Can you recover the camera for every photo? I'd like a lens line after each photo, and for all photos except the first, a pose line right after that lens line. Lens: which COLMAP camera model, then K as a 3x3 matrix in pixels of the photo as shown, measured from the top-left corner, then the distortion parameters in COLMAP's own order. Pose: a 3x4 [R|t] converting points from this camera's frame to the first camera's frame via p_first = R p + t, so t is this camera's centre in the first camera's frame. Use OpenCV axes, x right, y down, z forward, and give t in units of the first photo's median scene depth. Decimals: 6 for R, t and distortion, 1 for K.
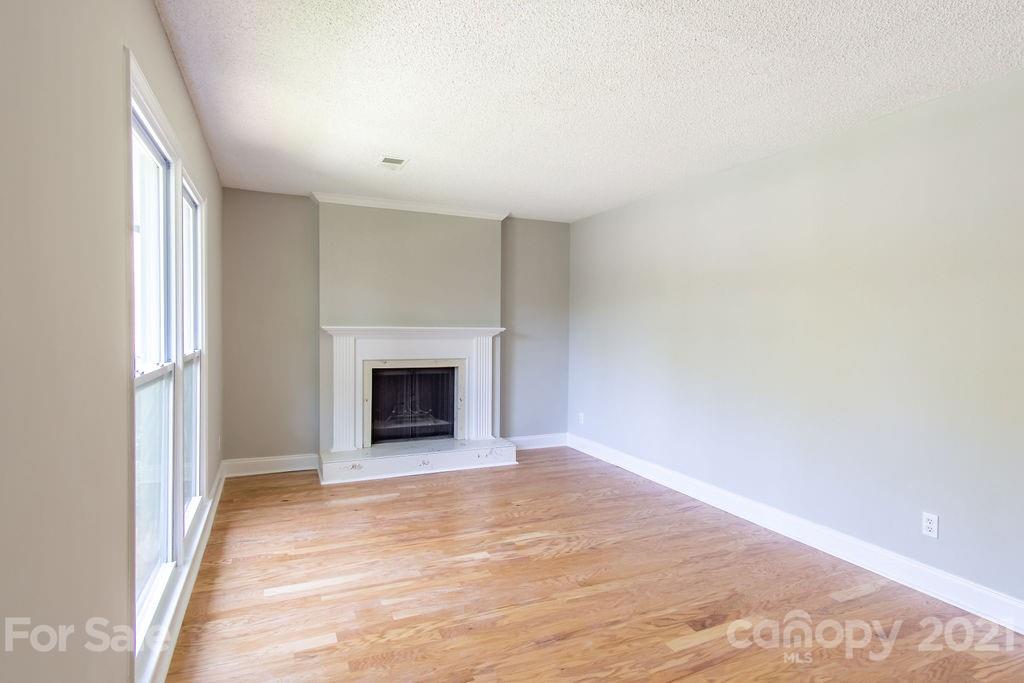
lens RADIAL K [[543.3, 0, 514.5], [0, 543.3, 339.5], [0, 0, 1]] dist [0.001678, 0.001378]
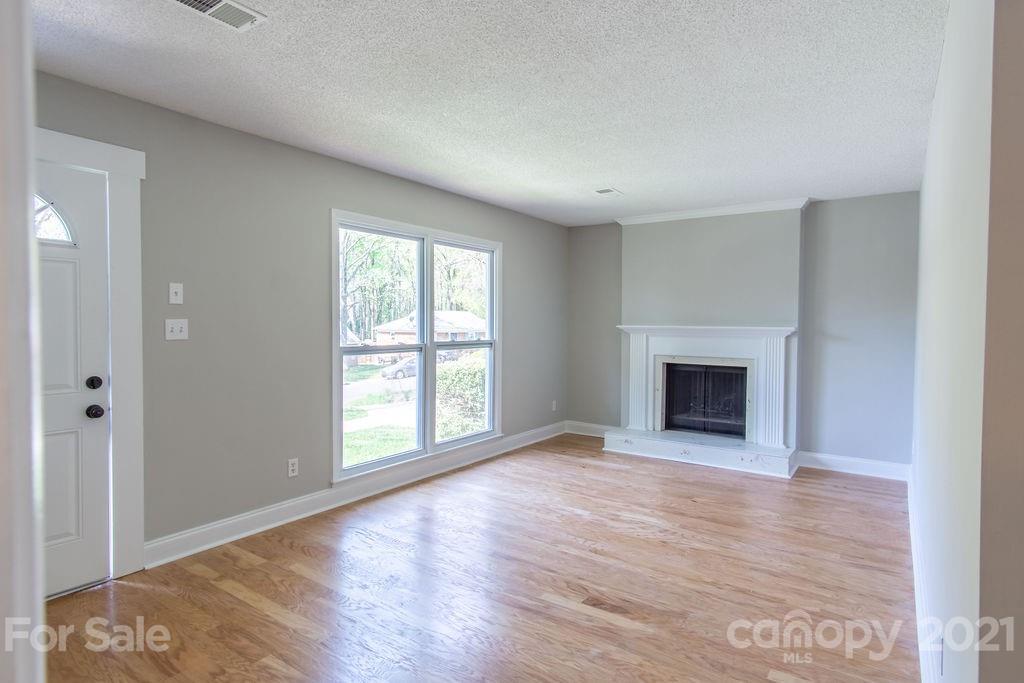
lens RADIAL K [[543.3, 0, 512.0], [0, 543.3, 342.7], [0, 0, 1]] dist [0.001678, 0.001378]
pose [[0.504021, 0.026714, -0.863278, 0.805599], [-0.023962, 0.999569, 0.016941, -0.000100], [0.863359, 0.012147, 0.504444, 0.217891]]
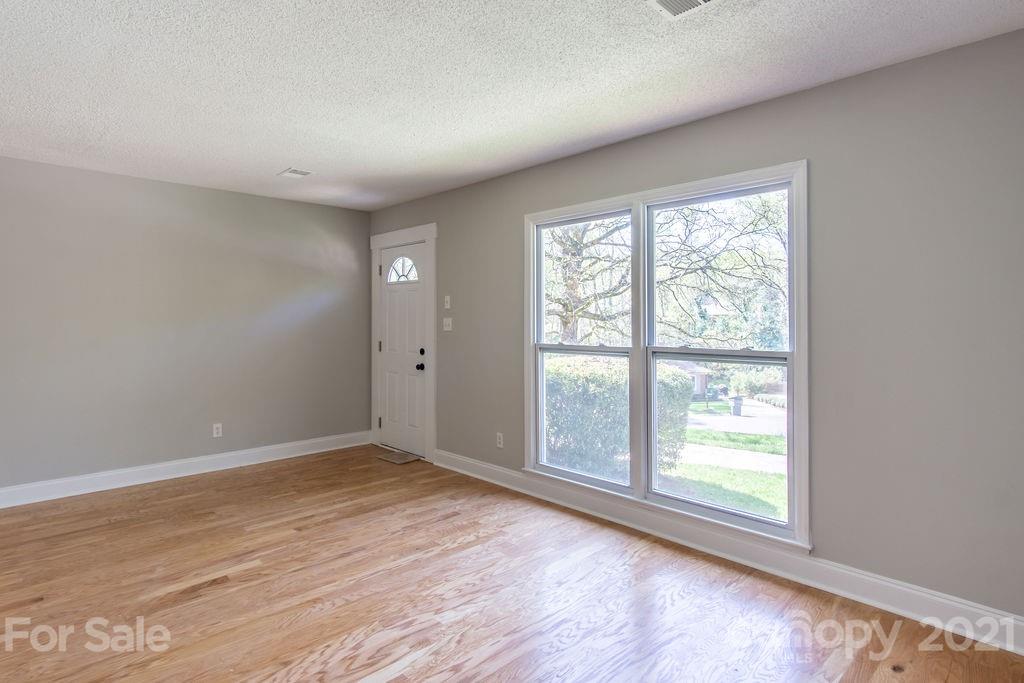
lens RADIAL K [[543.3, 0, 512.5], [0, 543.3, 321.0], [0, 0, 1]] dist [0.001678, 0.001378]
pose [[-0.940046, -0.010609, -0.340882, 0.106607], [-0.019491, 0.999554, 0.022641, -0.037130], [0.340490, 0.027928, -0.939833, 1.559088]]
